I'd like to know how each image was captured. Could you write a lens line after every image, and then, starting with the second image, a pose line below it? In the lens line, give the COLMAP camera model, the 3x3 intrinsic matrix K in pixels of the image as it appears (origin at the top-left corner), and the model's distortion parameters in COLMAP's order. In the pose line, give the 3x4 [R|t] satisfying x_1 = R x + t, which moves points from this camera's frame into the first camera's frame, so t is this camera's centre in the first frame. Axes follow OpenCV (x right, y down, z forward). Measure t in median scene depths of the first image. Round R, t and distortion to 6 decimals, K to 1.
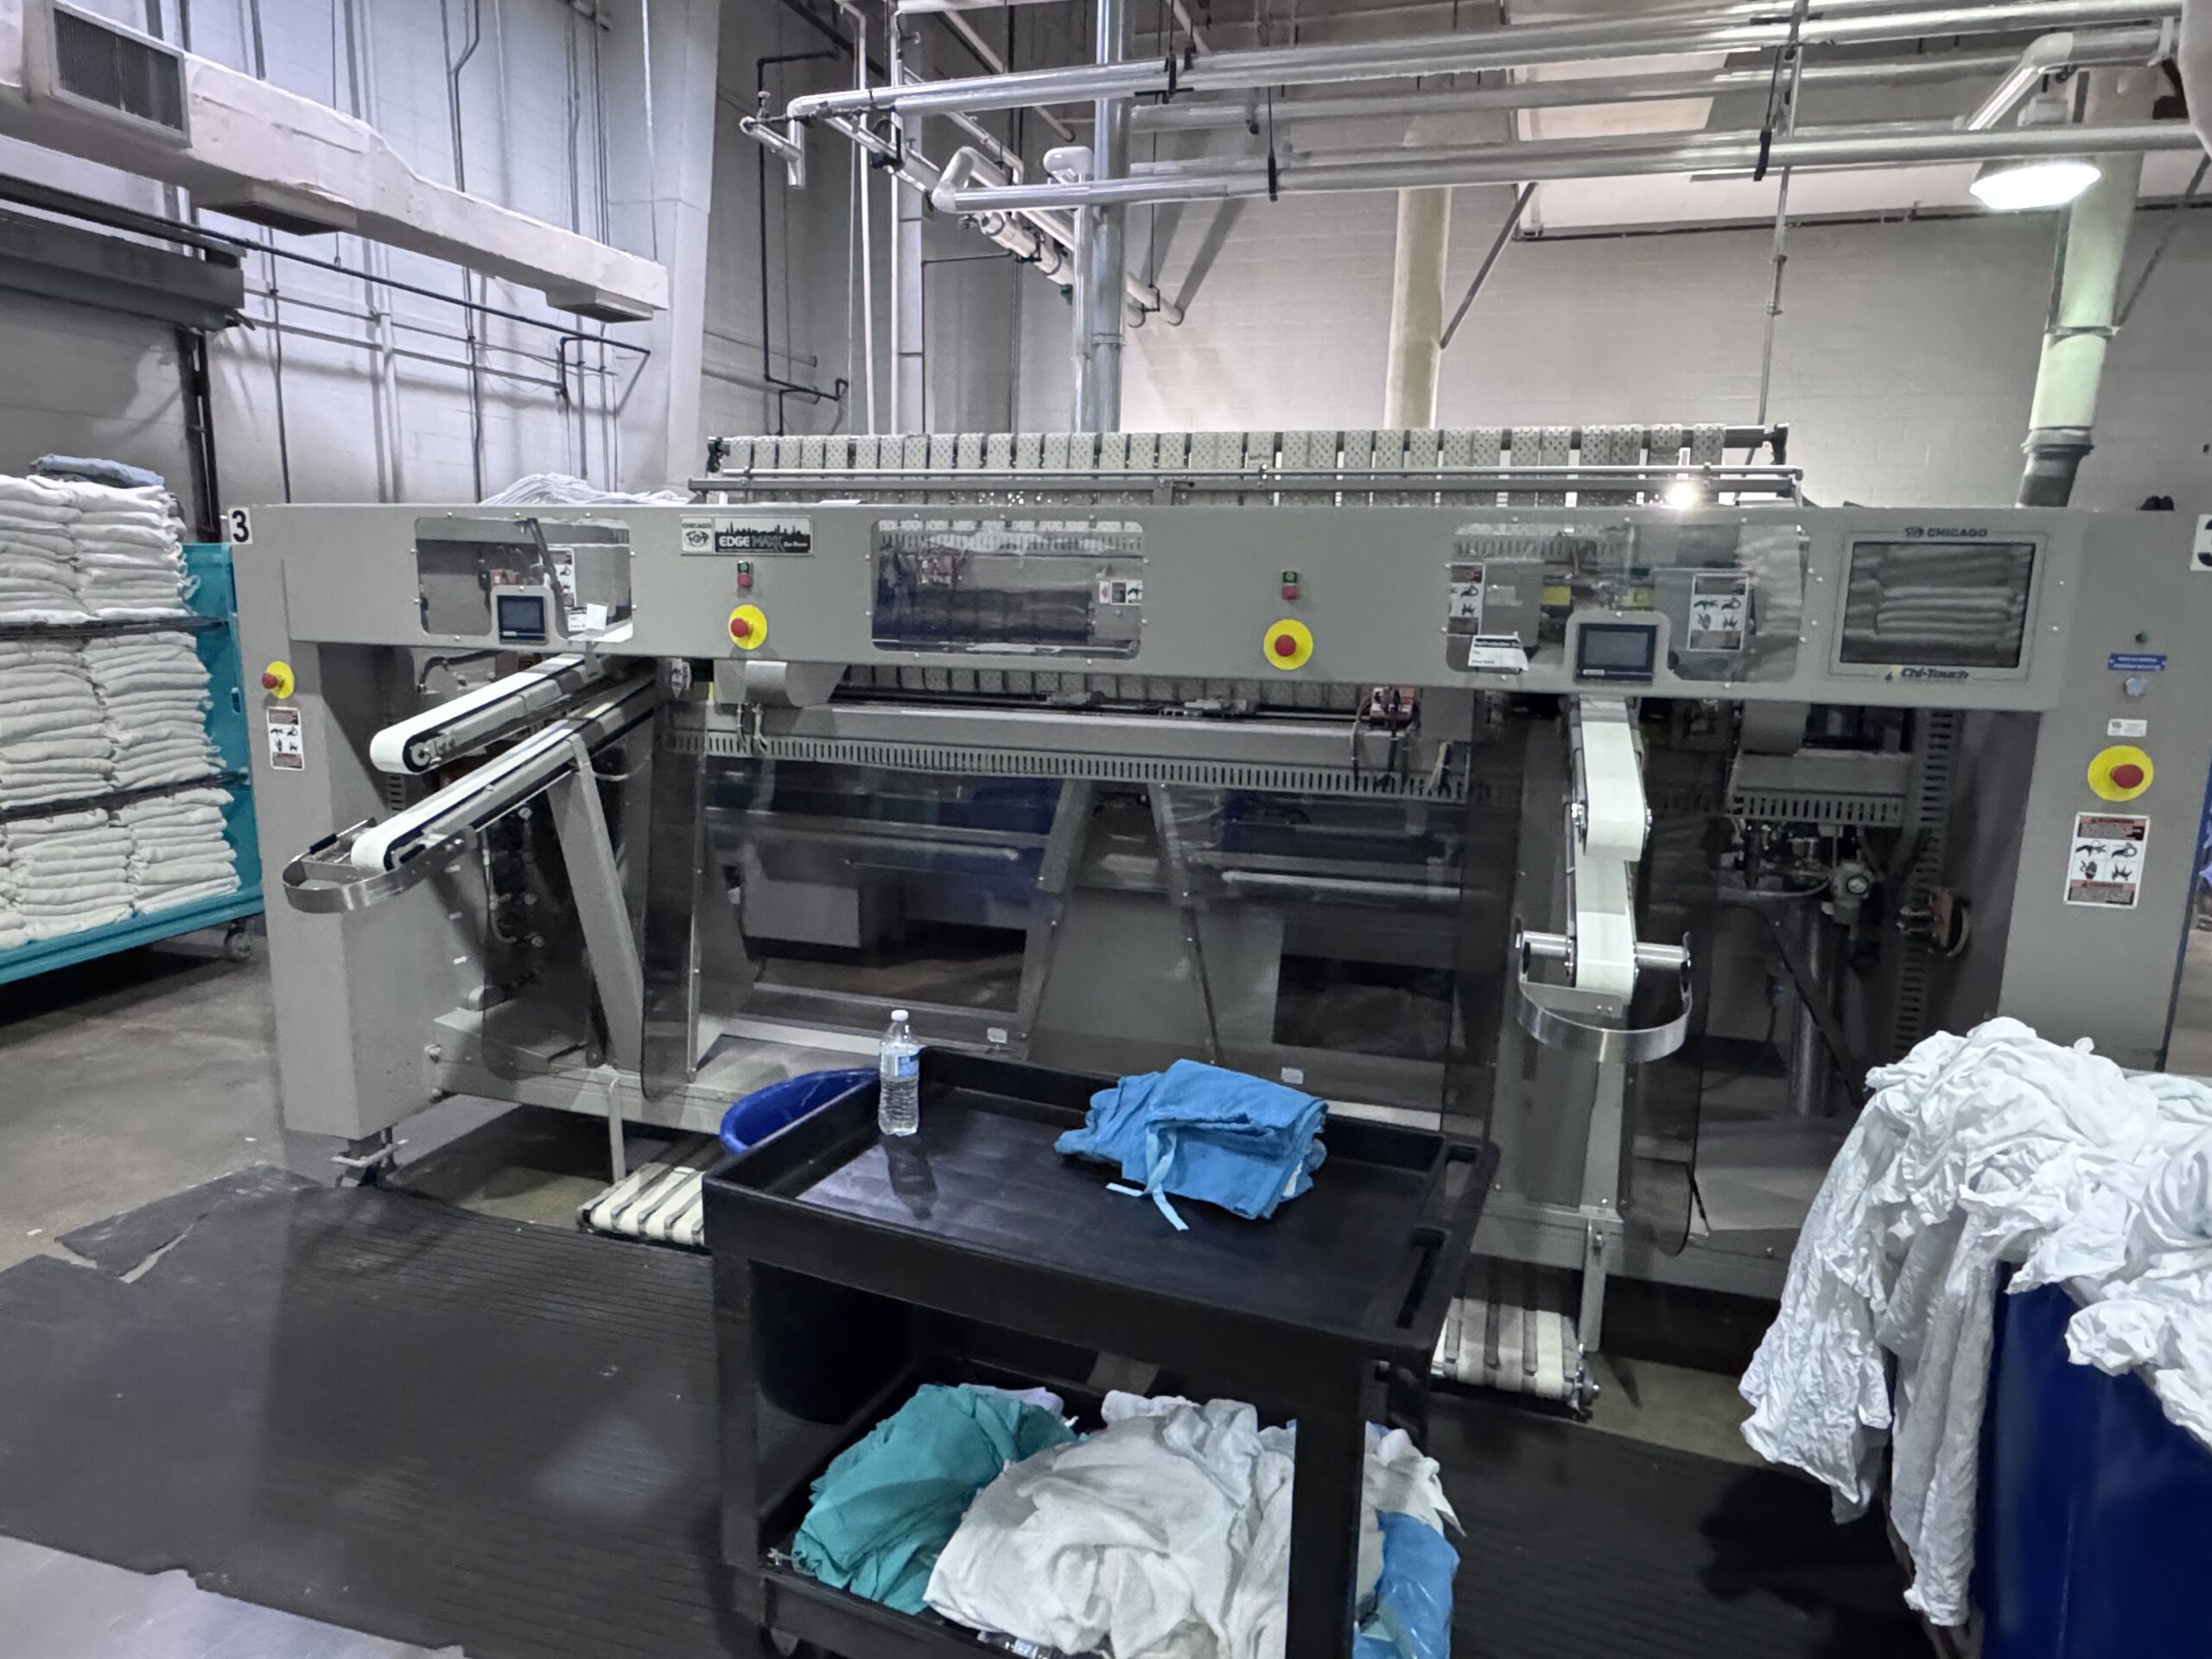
lens RADIAL K [[1350.9, 0, 1102.0], [0, 1350.9, 833.6], [0, 0, 1]] dist [-0.003090, 0.000018]
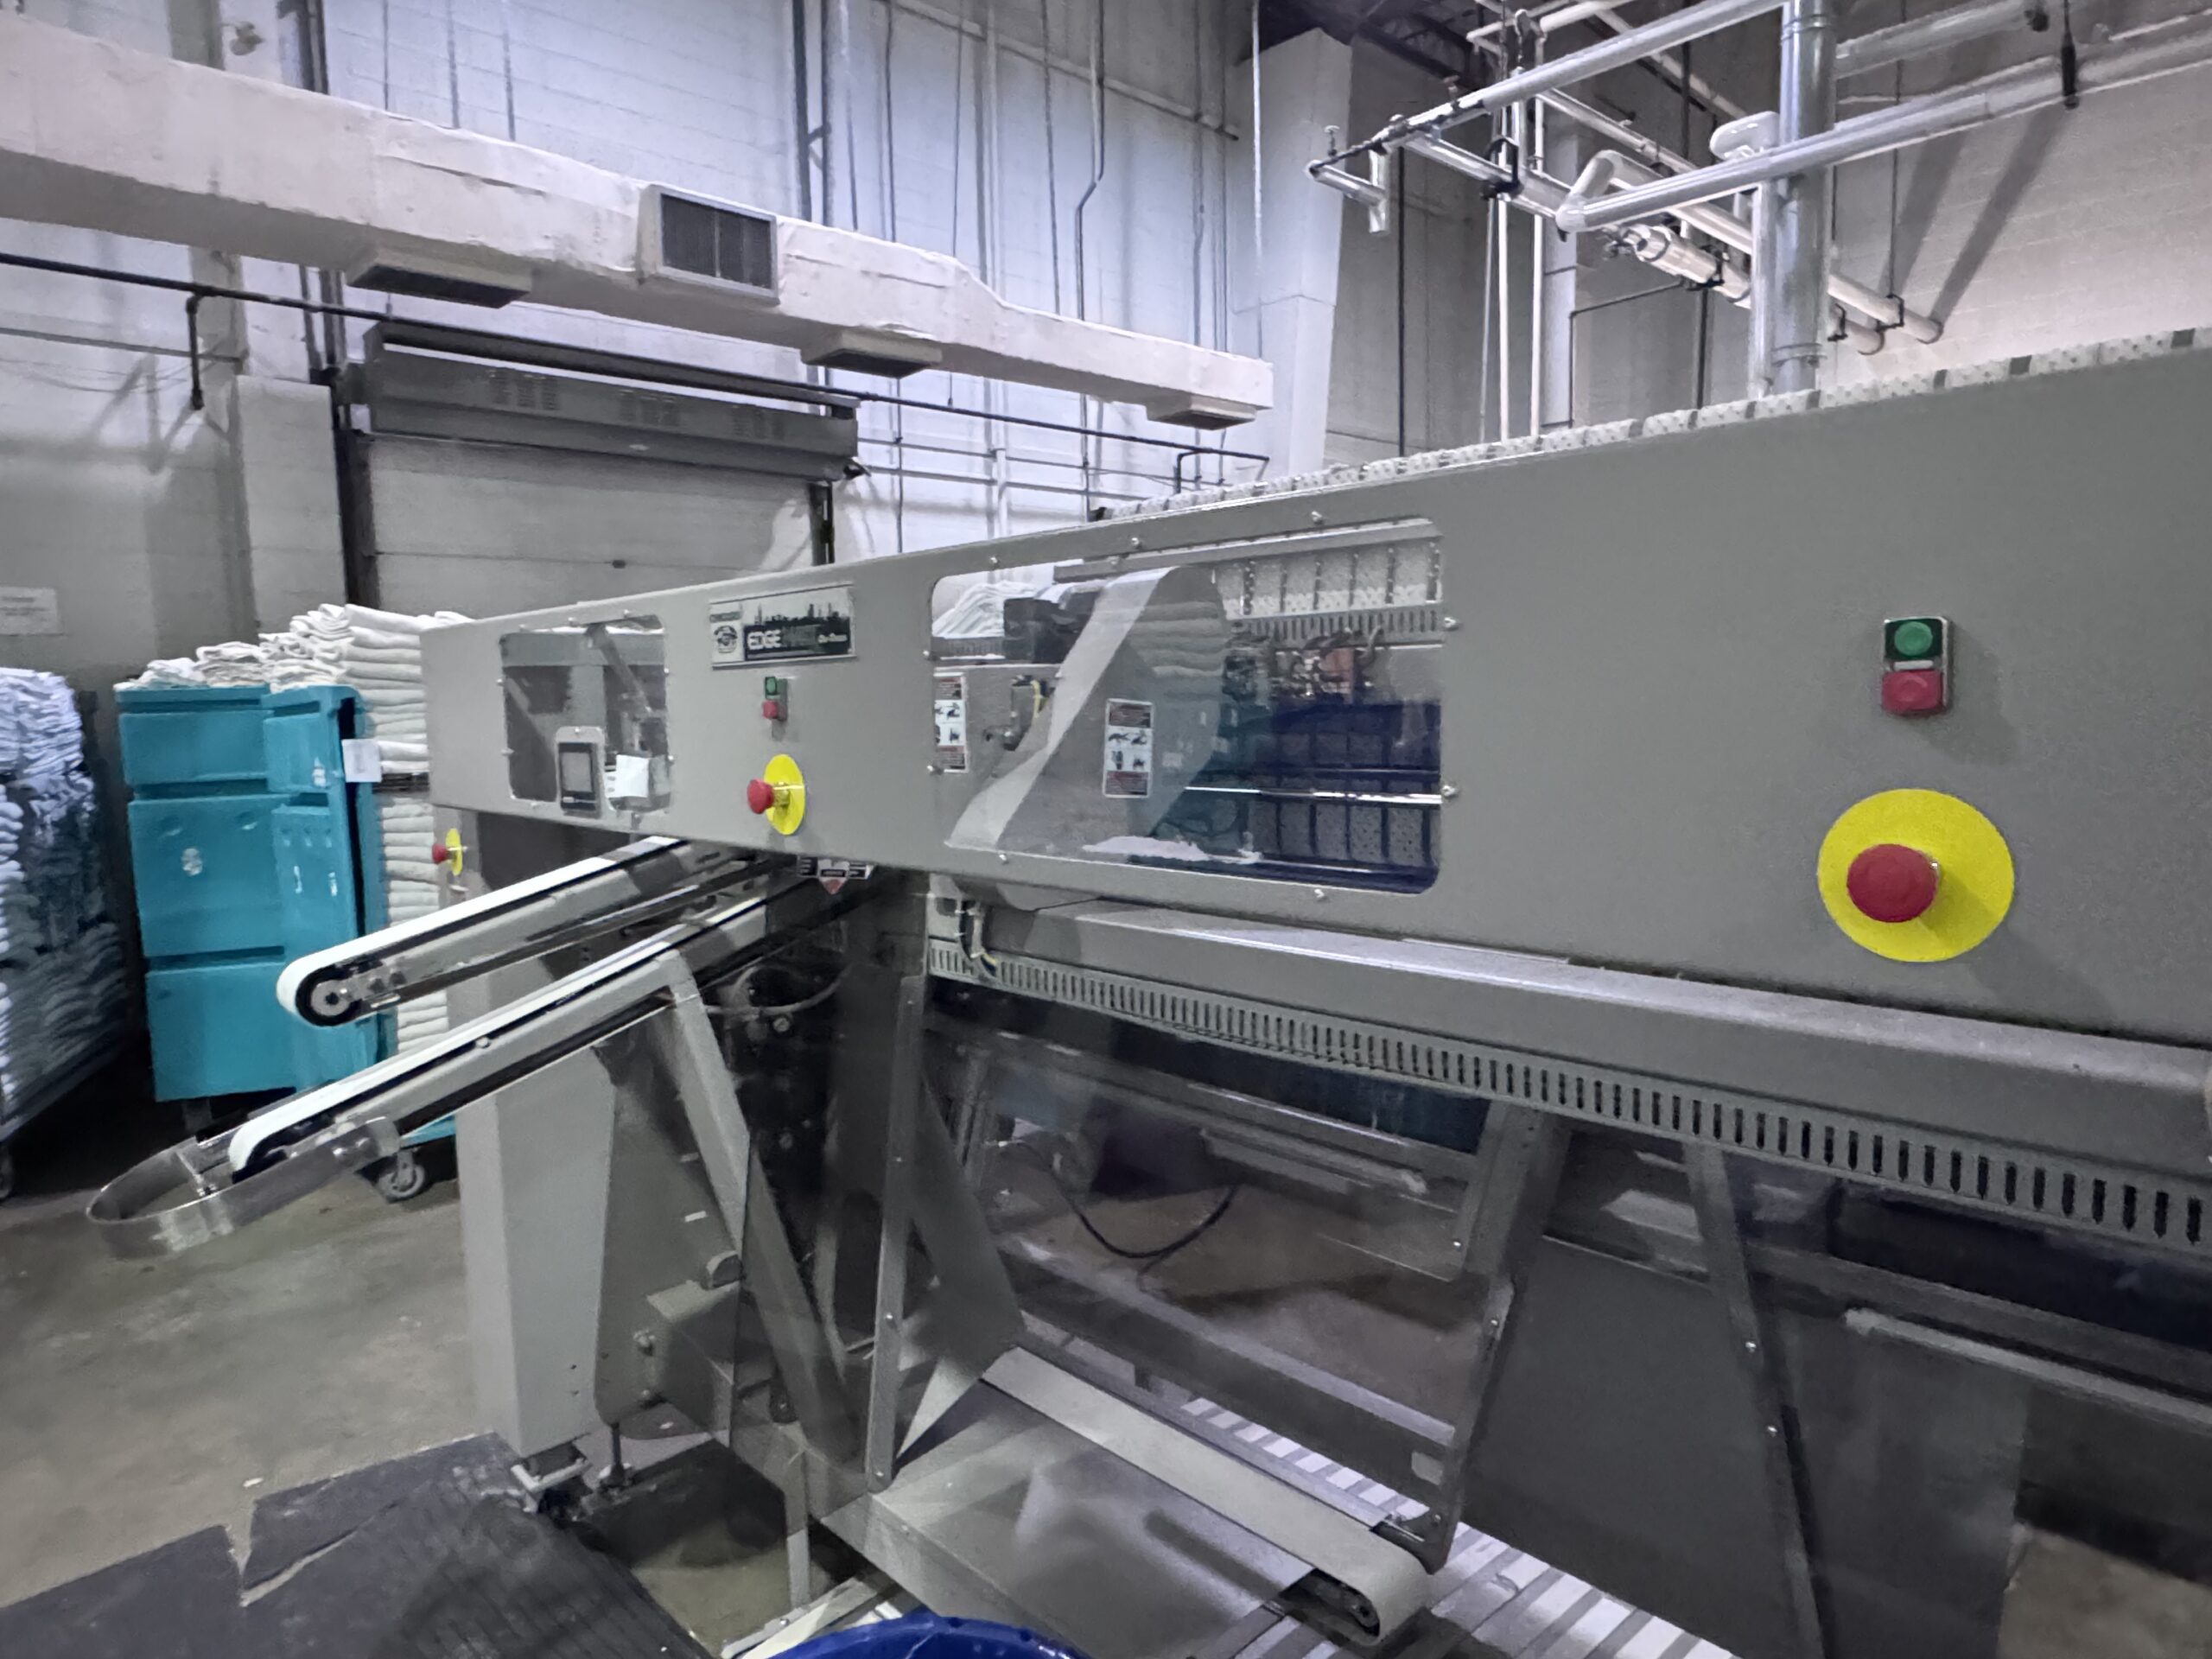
lens RADIAL K [[1357.0, 0, 1078.2], [0, 1357.0, 832.5], [0, 0, 1]] dist [-0.009165, 0.005515]
pose [[0.866027, 0.010365, -0.499891, 0.039820], [-0.051035, 0.996396, -0.067755, -0.037283], [0.497387, 0.084190, 0.863434, 0.205811]]
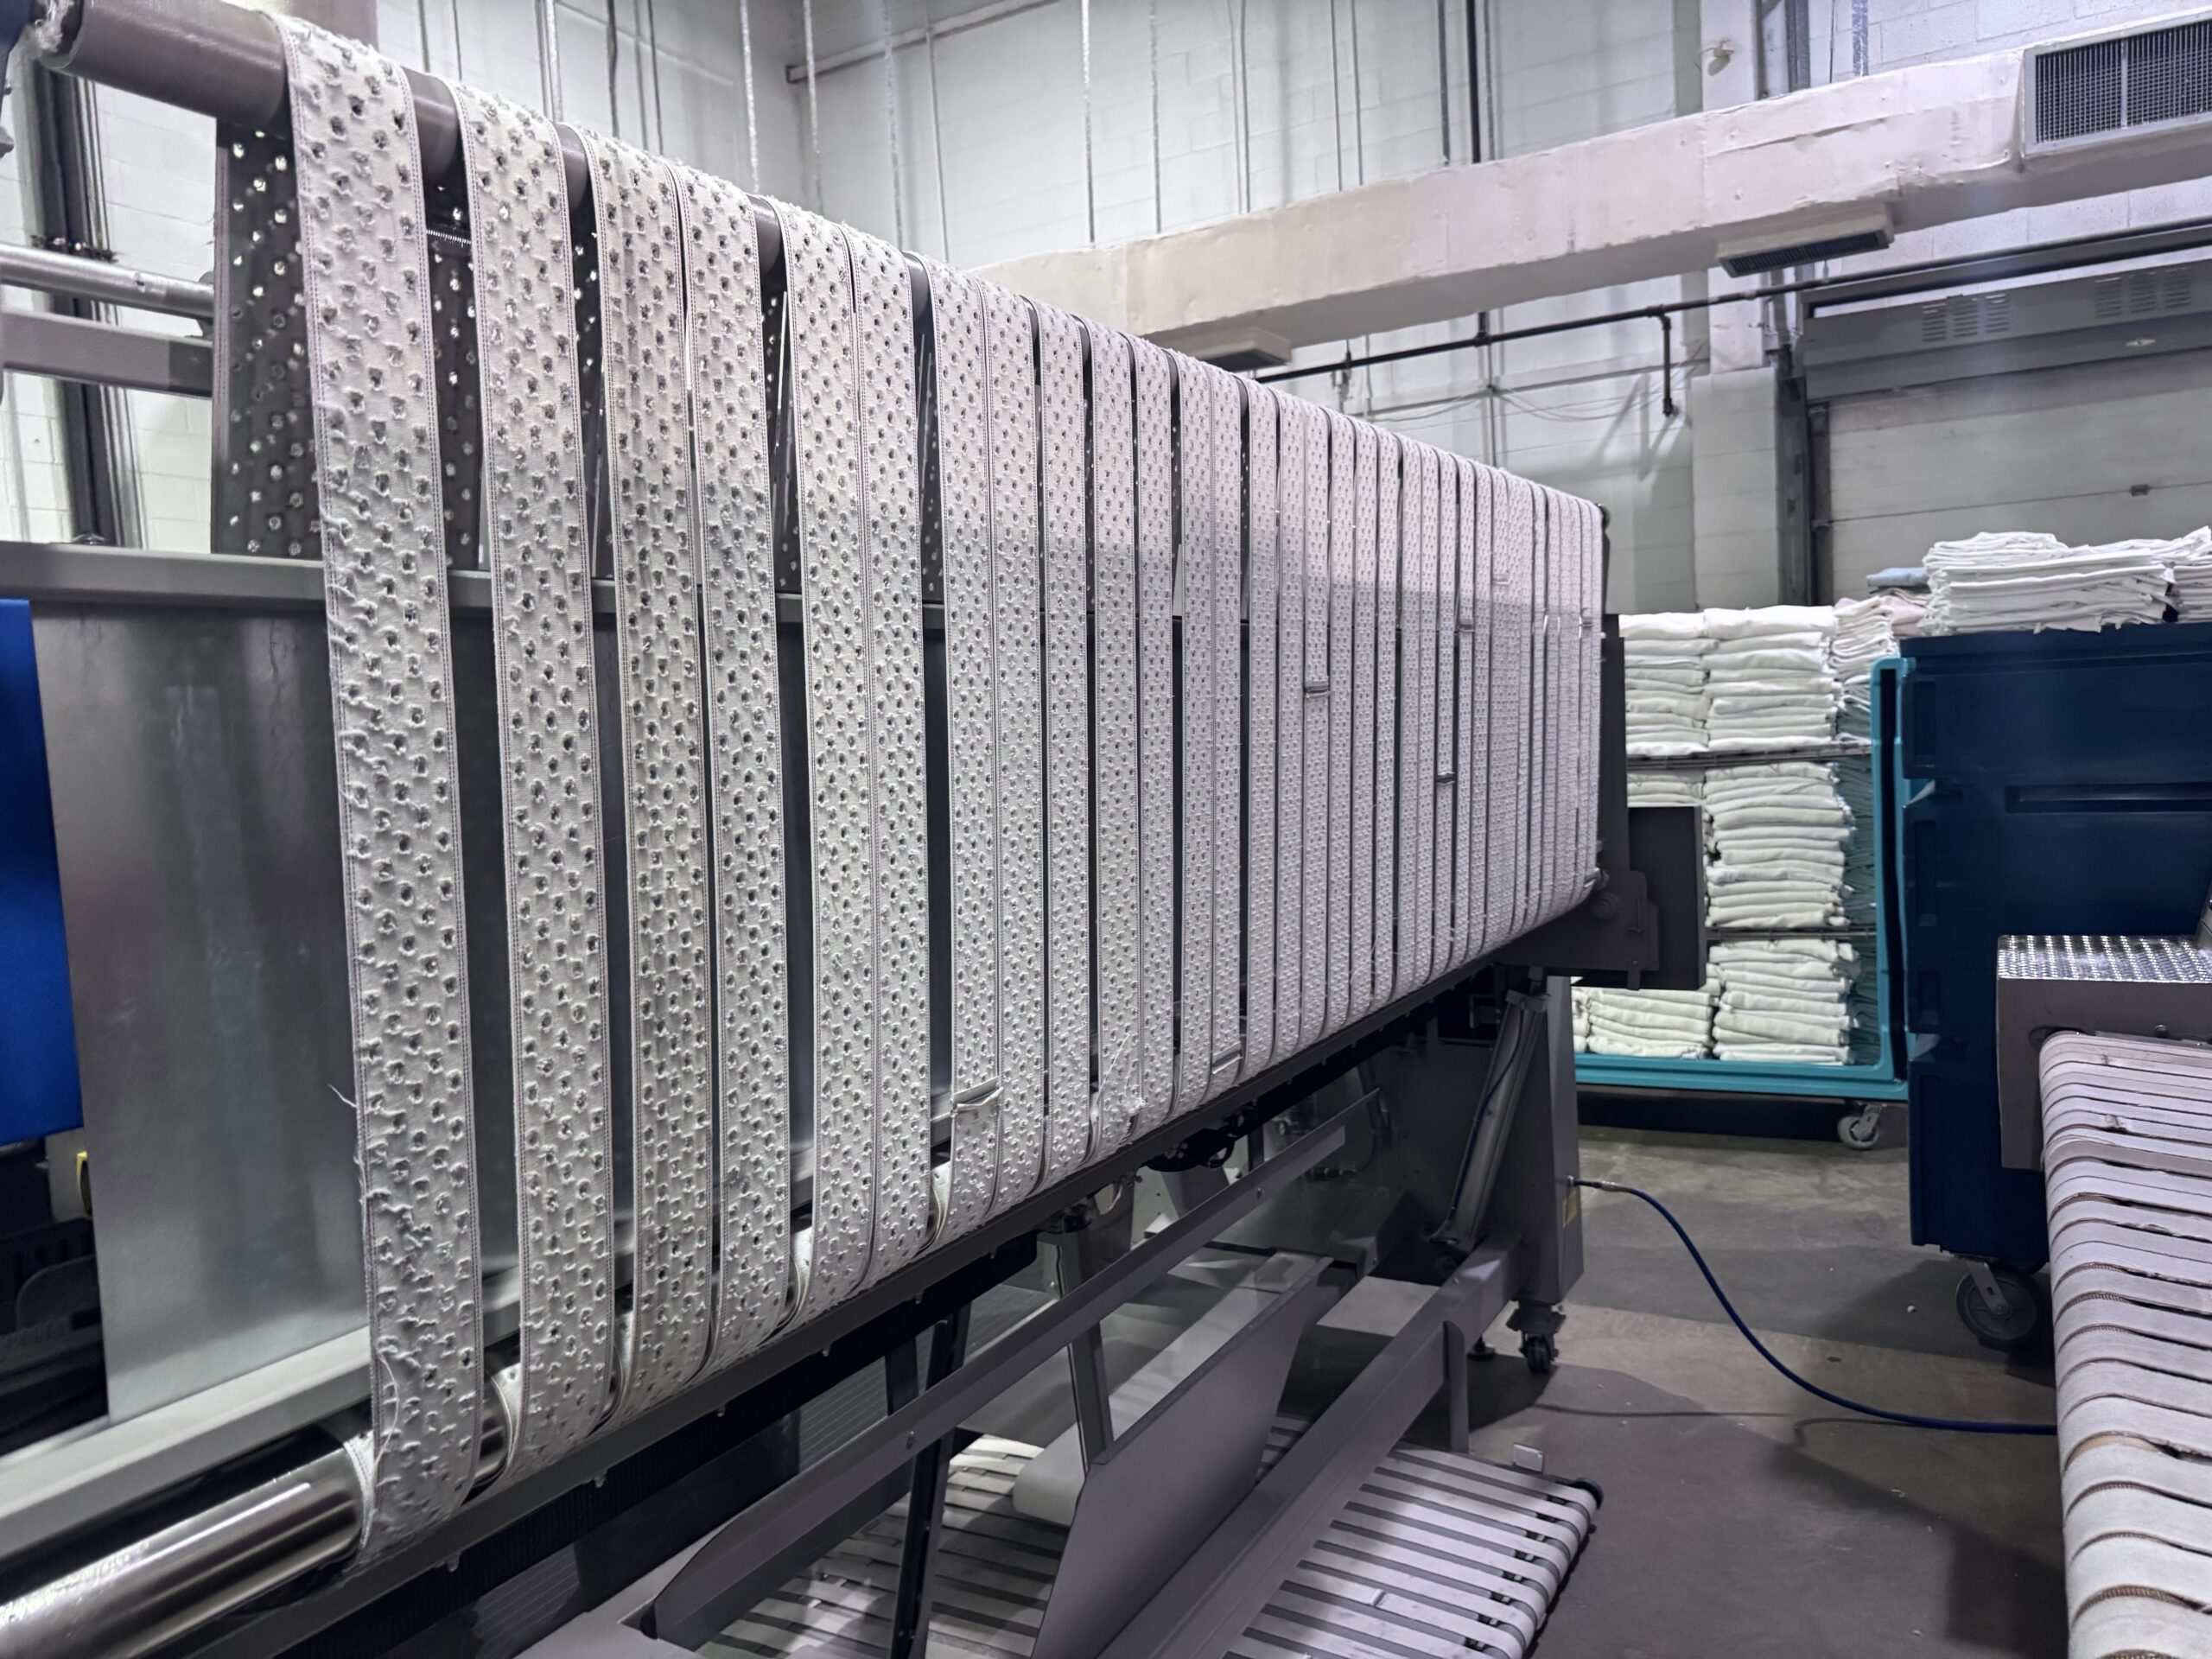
lens RADIAL K [[1566.9, 0, 1119.6], [0, 1566.9, 831.2], [0, 0, 1]] dist [0.037513, -0.059192]
pose [[-0.220137, 0.064483, -0.973335, 0.289979], [-0.129198, 0.987095, 0.094615, -0.096801], [0.966875, 0.146581, -0.208965, 0.525225]]
